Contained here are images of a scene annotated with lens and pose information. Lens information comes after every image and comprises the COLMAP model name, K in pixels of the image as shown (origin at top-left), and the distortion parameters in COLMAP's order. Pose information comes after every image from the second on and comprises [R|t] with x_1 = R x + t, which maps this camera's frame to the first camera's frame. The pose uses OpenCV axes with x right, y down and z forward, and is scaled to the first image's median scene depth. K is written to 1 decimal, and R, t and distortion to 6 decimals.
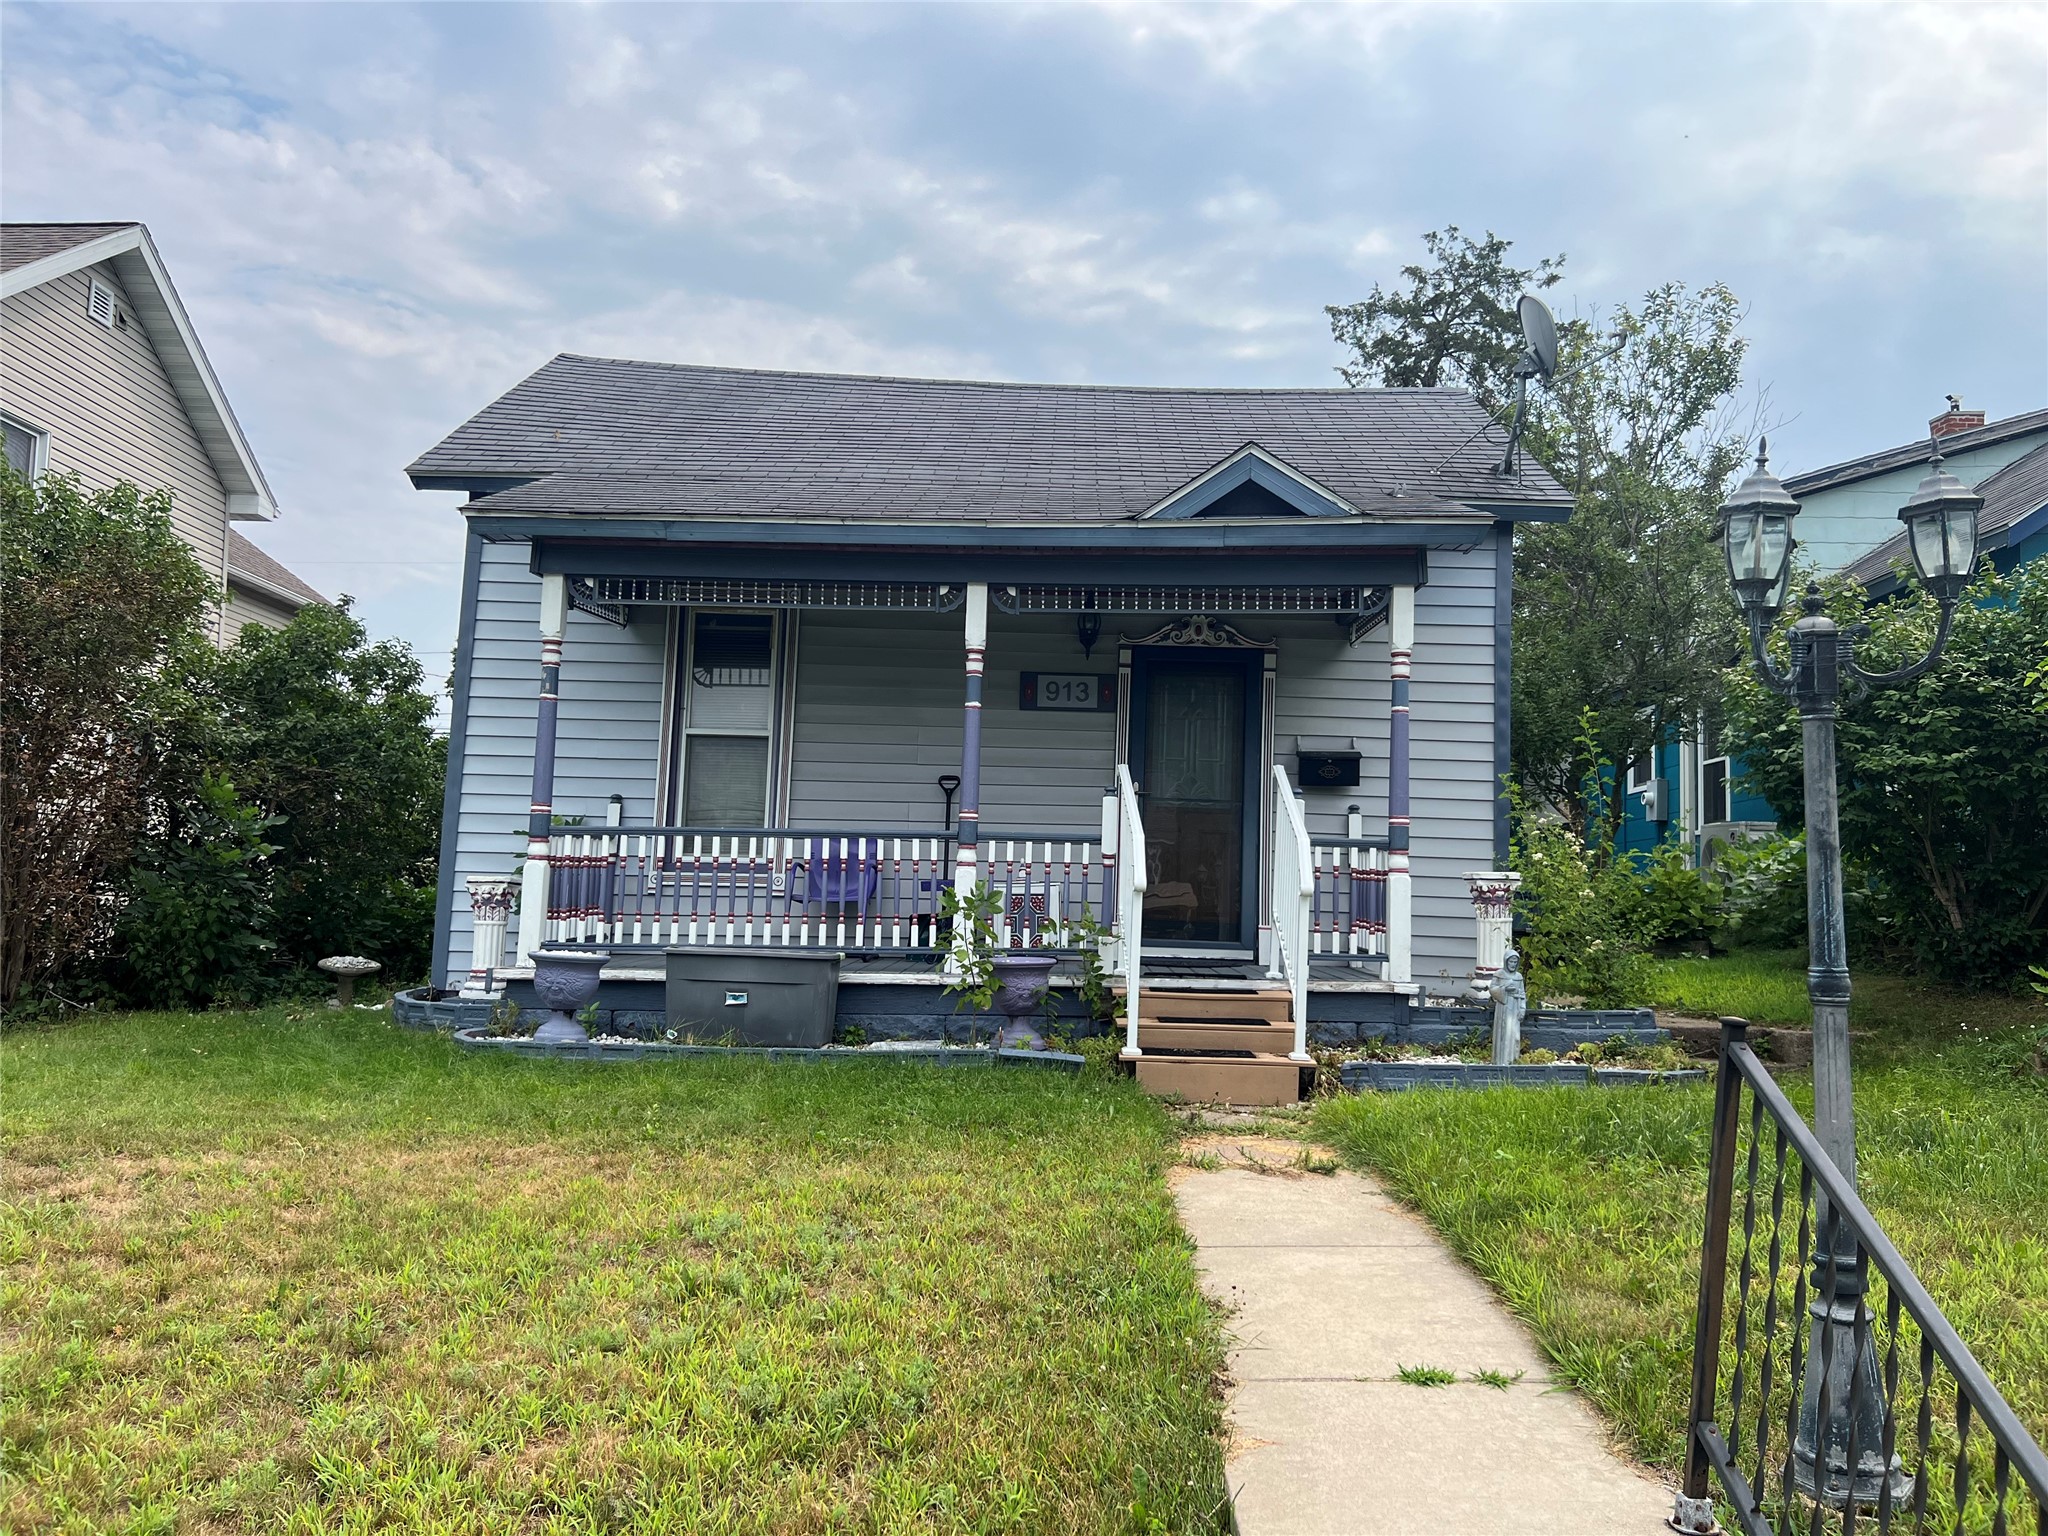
lens RADIAL K [[1512.6, 0, 1024.0], [0, 1512.6, 768.0], [0, 0, 1]] dist [0.048767, -0.055941]
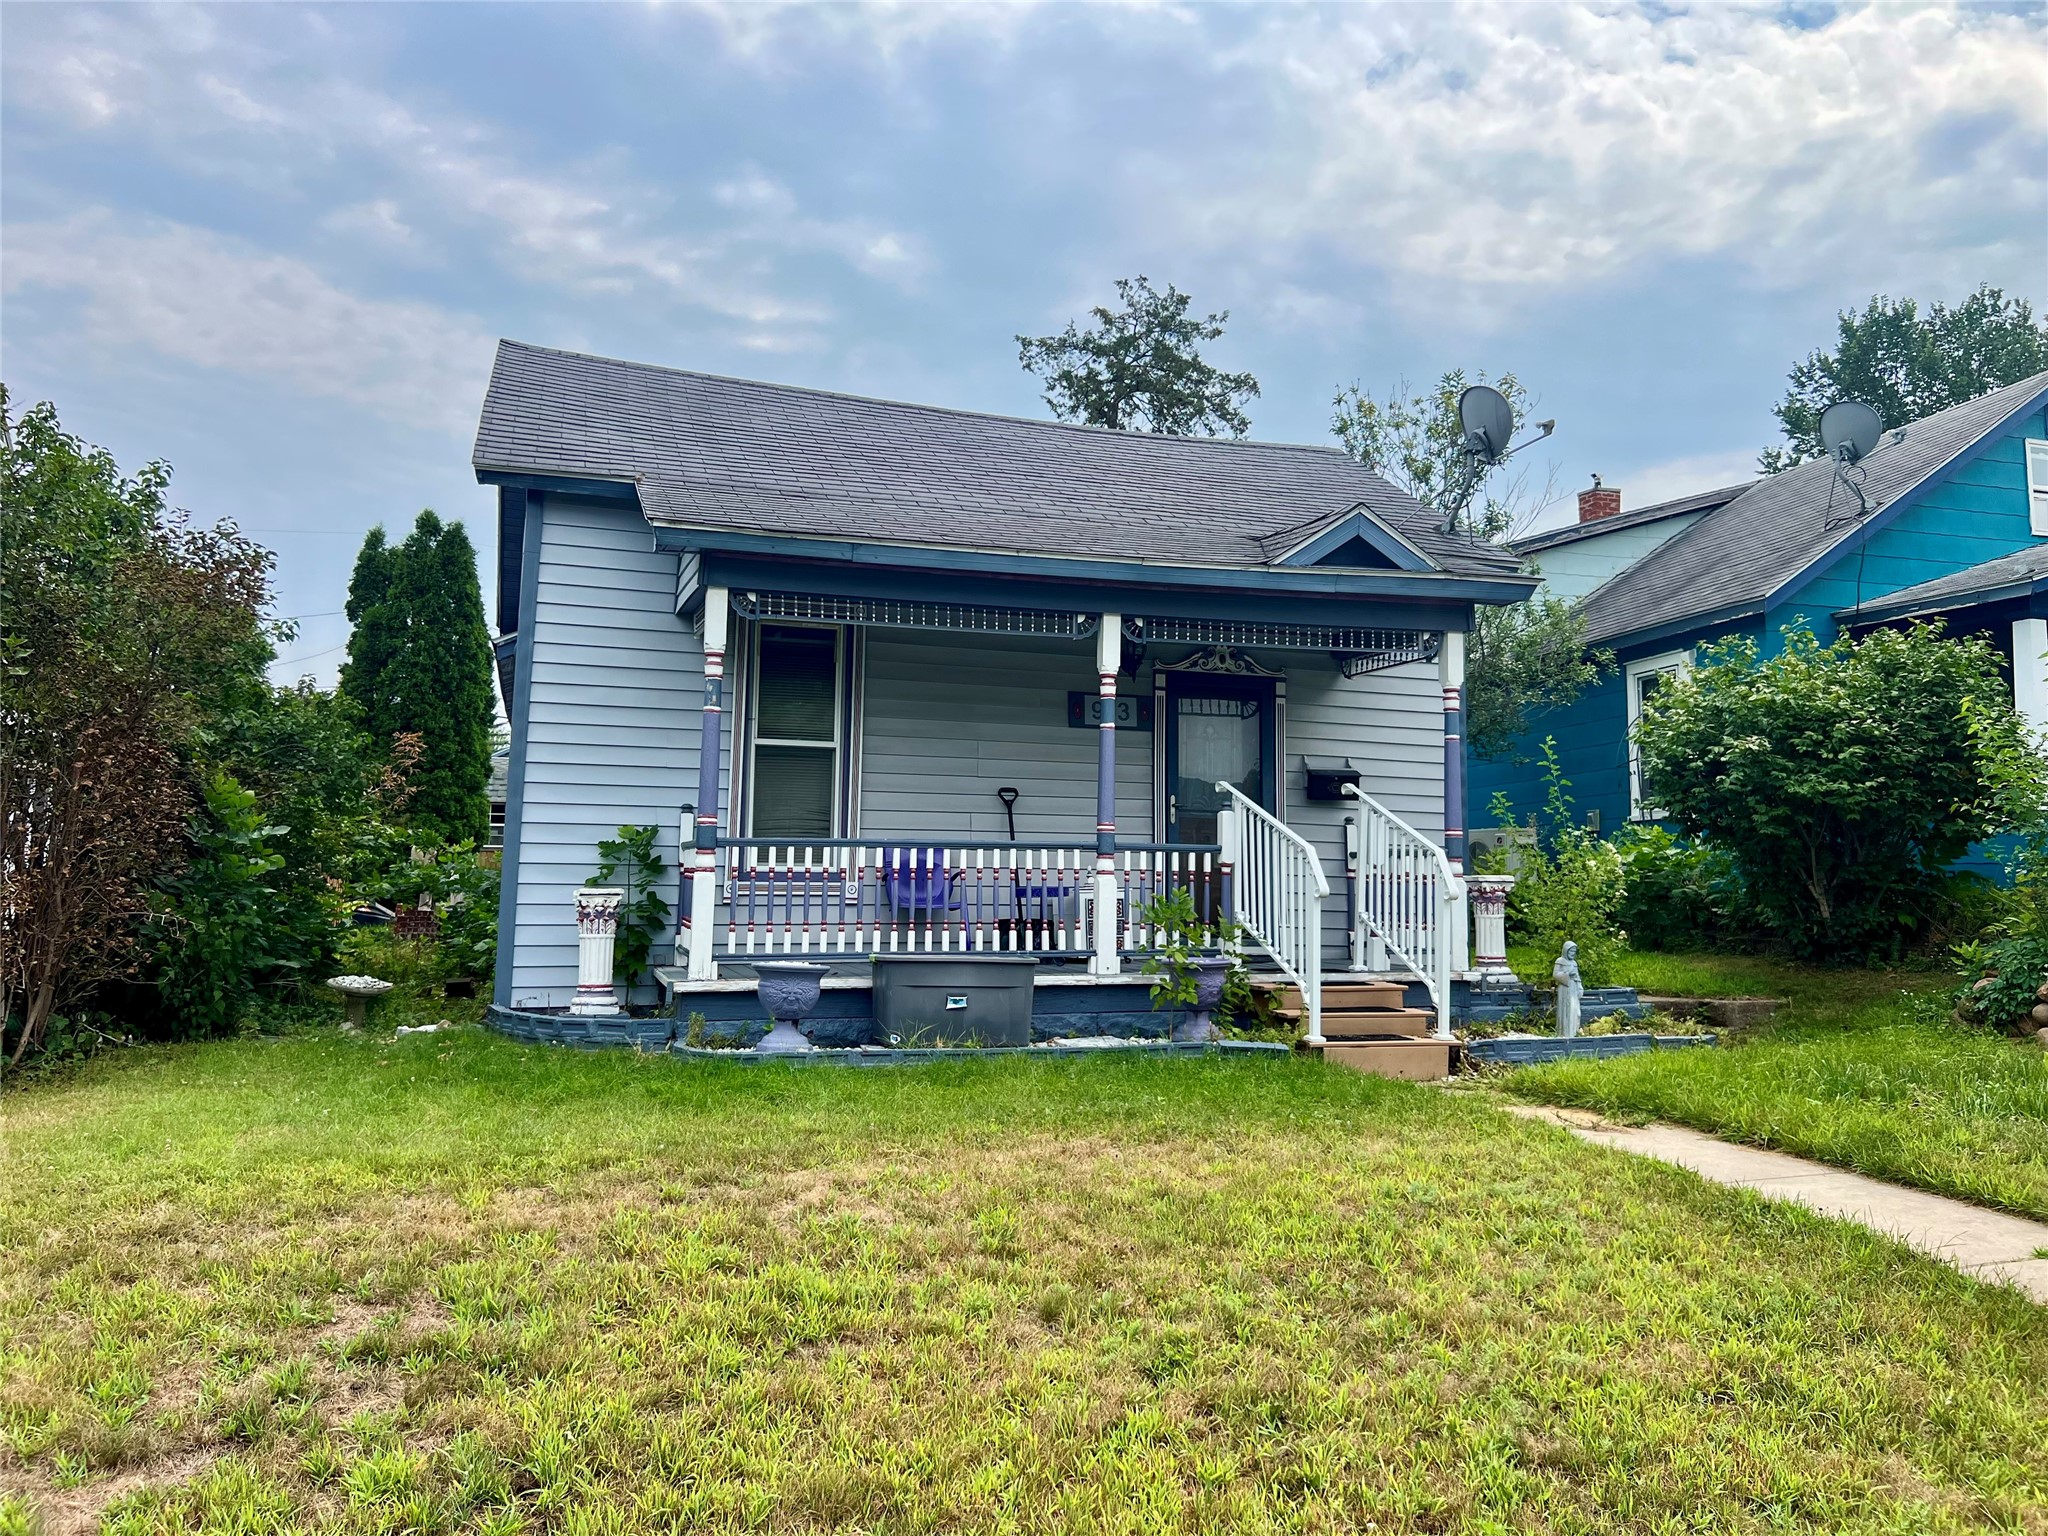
lens RADIAL K [[1533.9, 0, 1015.2], [0, 1533.9, 748.8], [0, 0, 1]] dist [0.051313, -0.053221]
pose [[0.951299, 0.016629, 0.307821, -0.379623], [-0.013323, 0.999829, -0.012841, -0.008759], [-0.307982, 0.008115, 0.951358, -0.023496]]
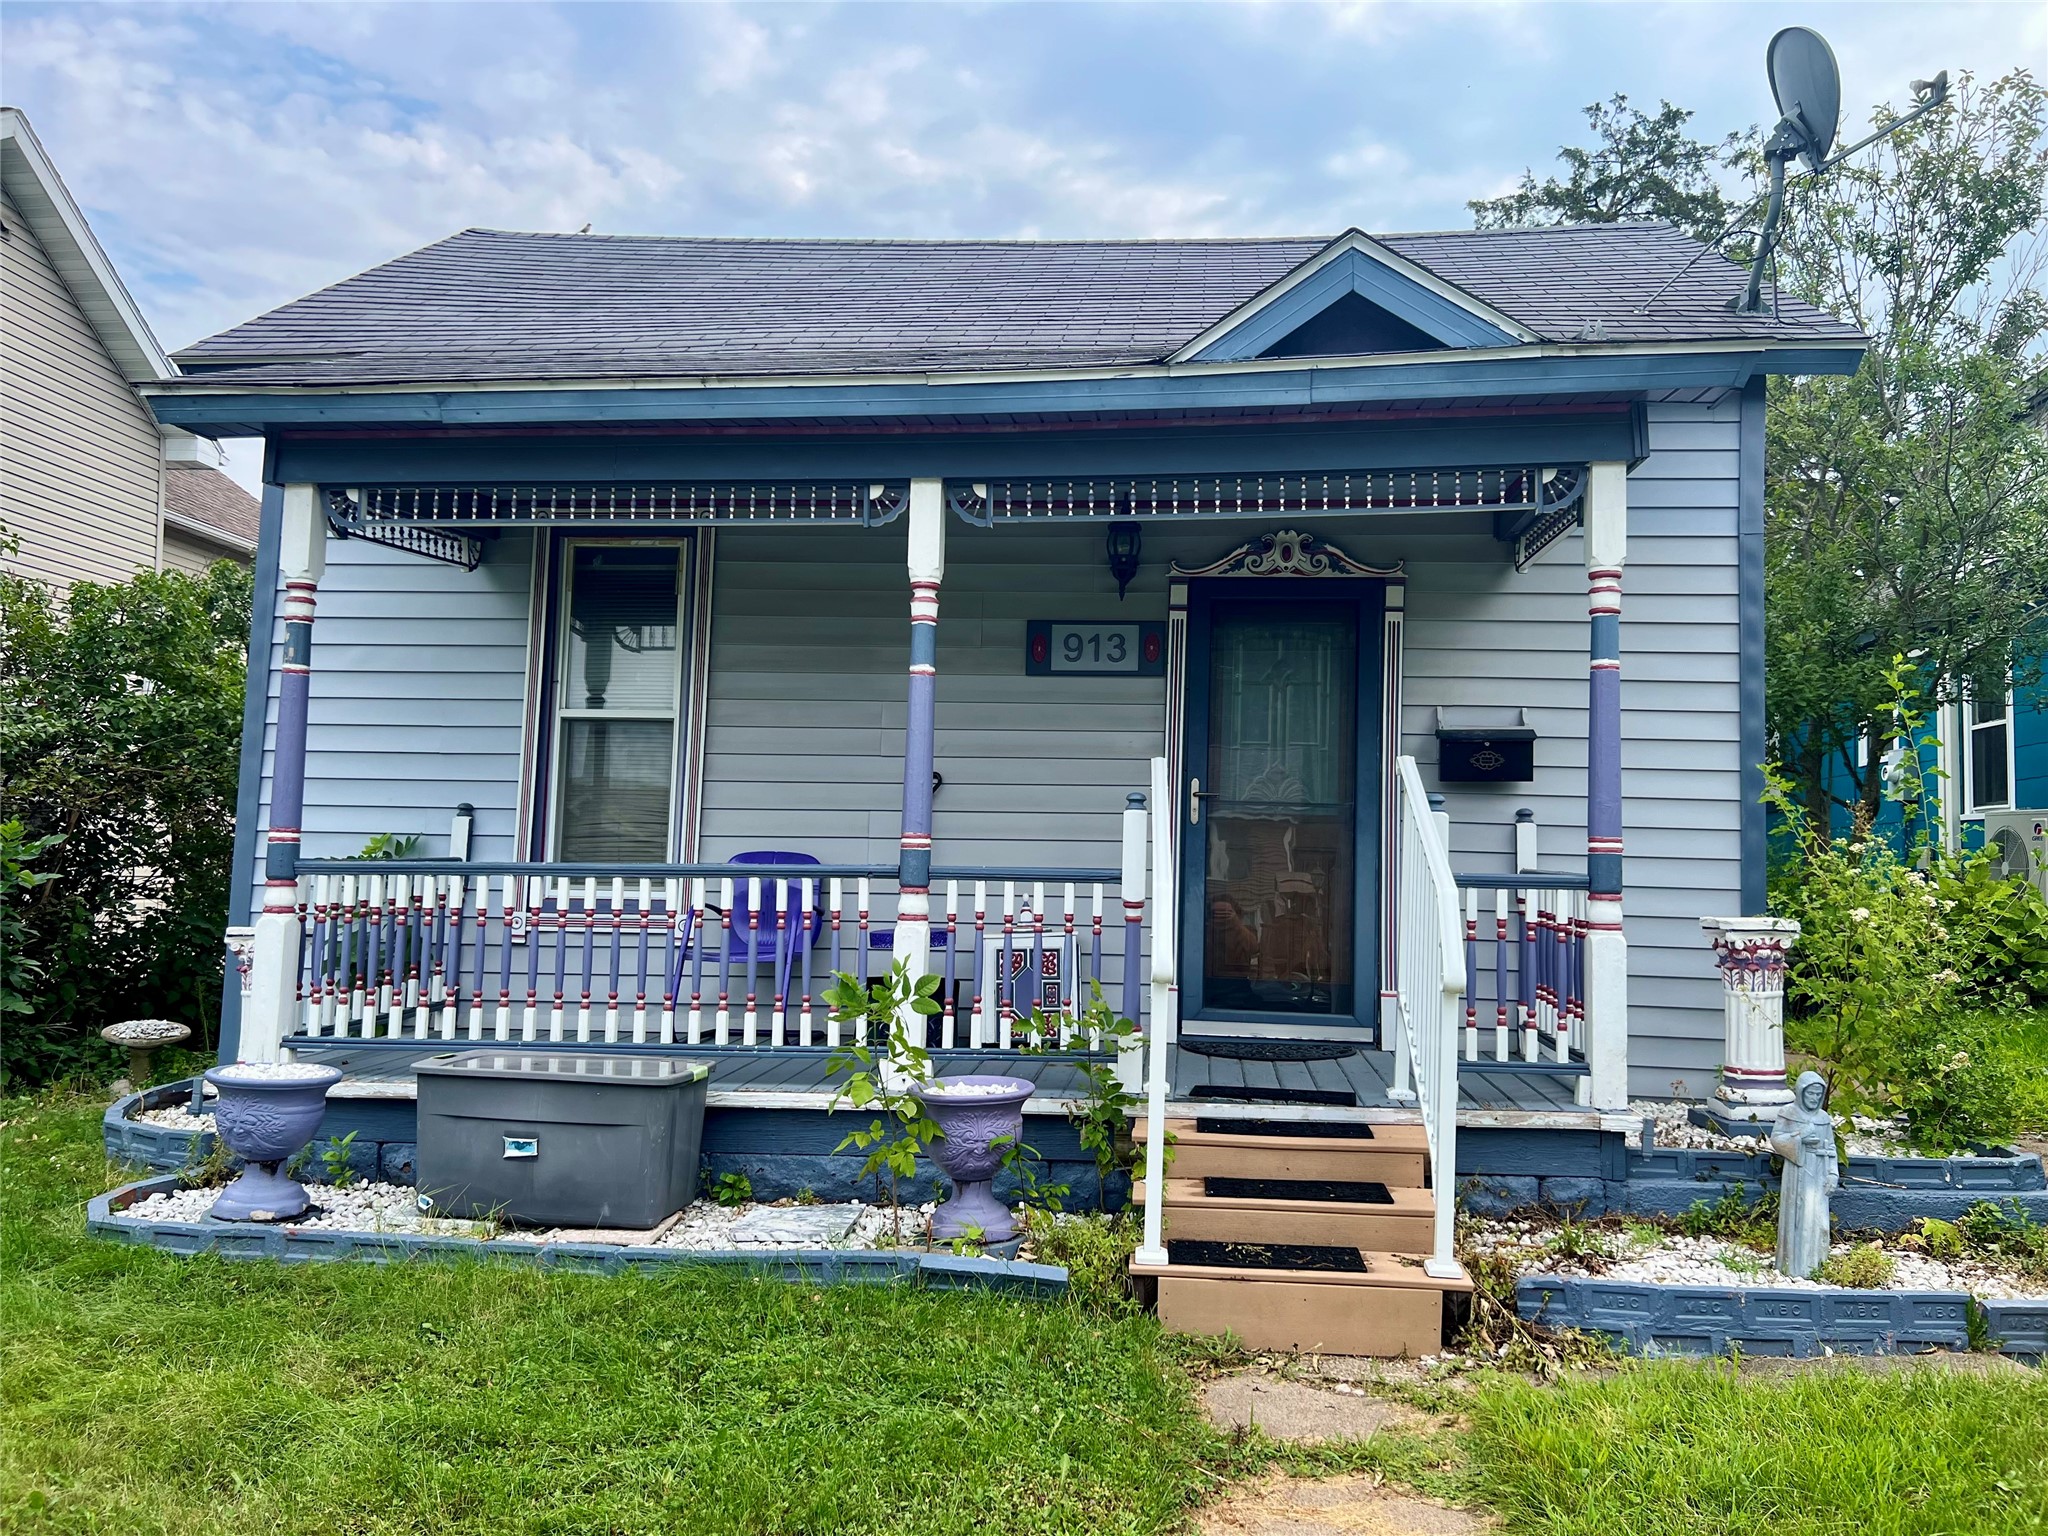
lens RADIAL K [[1547.8, 0, 1023.5], [0, 1547.8, 762.1], [0, 0, 1]] dist [0.016994, -0.002745]
pose [[0.996333, -0.012369, -0.084663, 0.056216], [0.013867, 0.999757, 0.017135, -0.011180], [0.084431, -0.018246, 0.996262, 0.301868]]
